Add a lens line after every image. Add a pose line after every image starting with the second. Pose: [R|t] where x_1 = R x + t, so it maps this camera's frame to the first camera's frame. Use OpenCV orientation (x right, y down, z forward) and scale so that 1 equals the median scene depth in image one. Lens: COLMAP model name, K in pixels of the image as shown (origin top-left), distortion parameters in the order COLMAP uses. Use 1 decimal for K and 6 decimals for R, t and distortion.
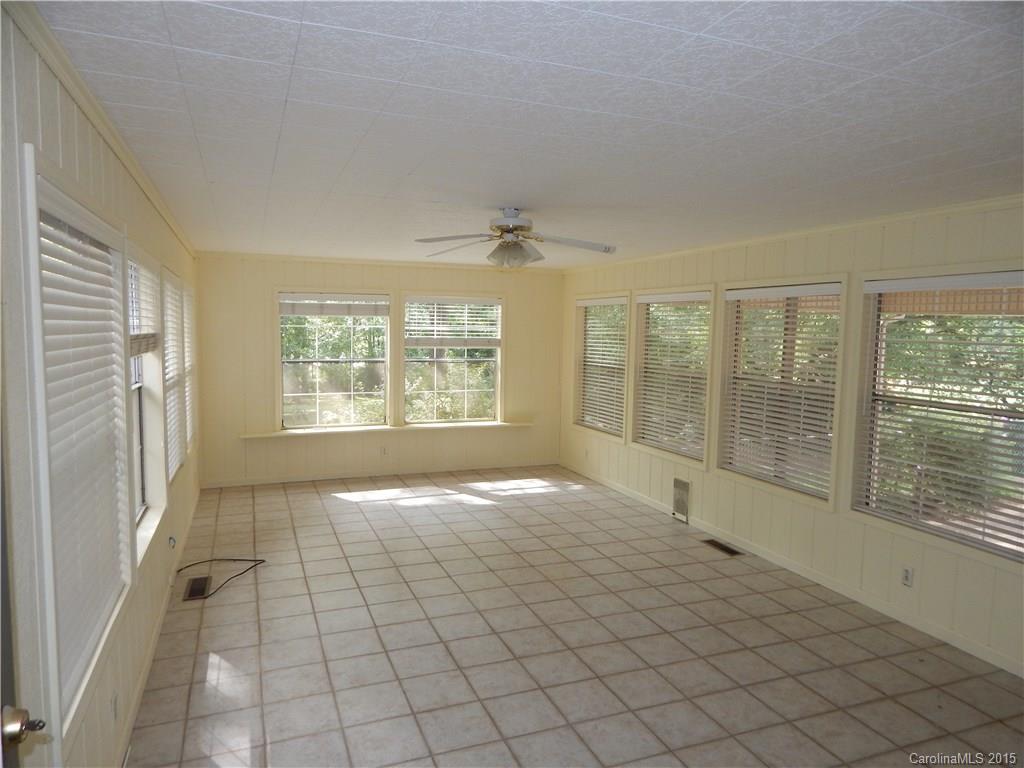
lens RADIAL K [[679.5, 0, 514.7], [0, 679.5, 376.8], [0, 0, 1]] dist [0.010710, -0.004851]
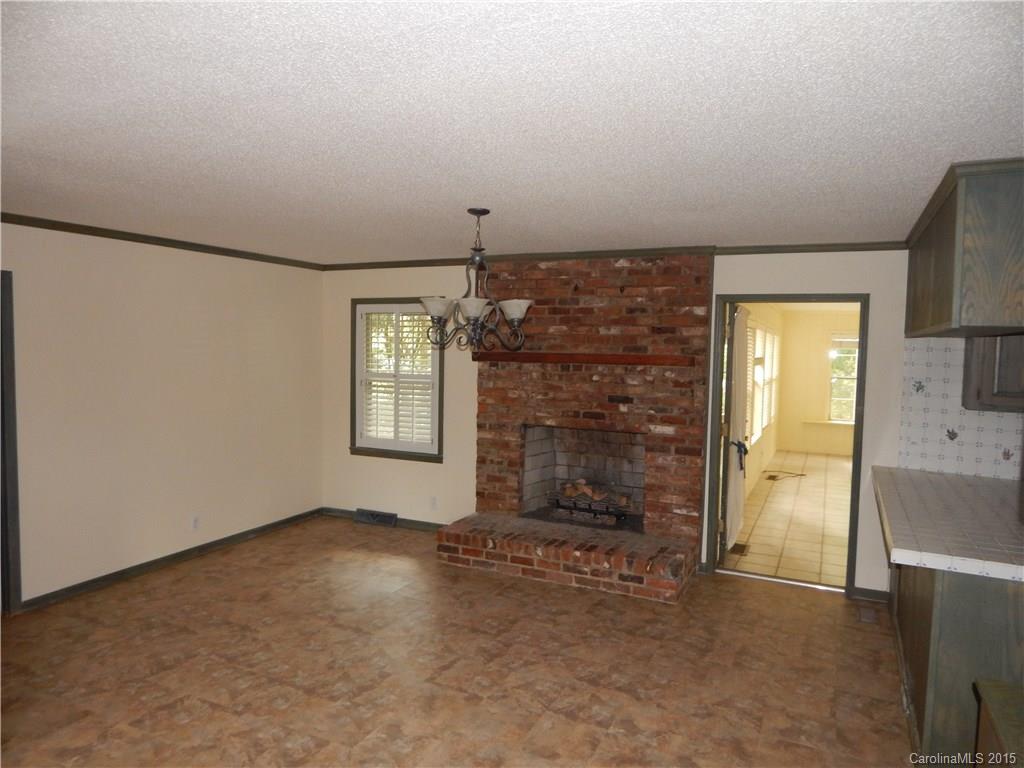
lens RADIAL K [[679.5, 0, 514.7], [0, 679.5, 376.8], [0, 0, 1]] dist [0.010710, -0.004851]
pose [[0.686496, 0.046758, -0.725628, 0.389871], [-0.073054, 0.997316, -0.004849, 0.050842], [0.723454, 0.056339, 0.688070, -0.810868]]
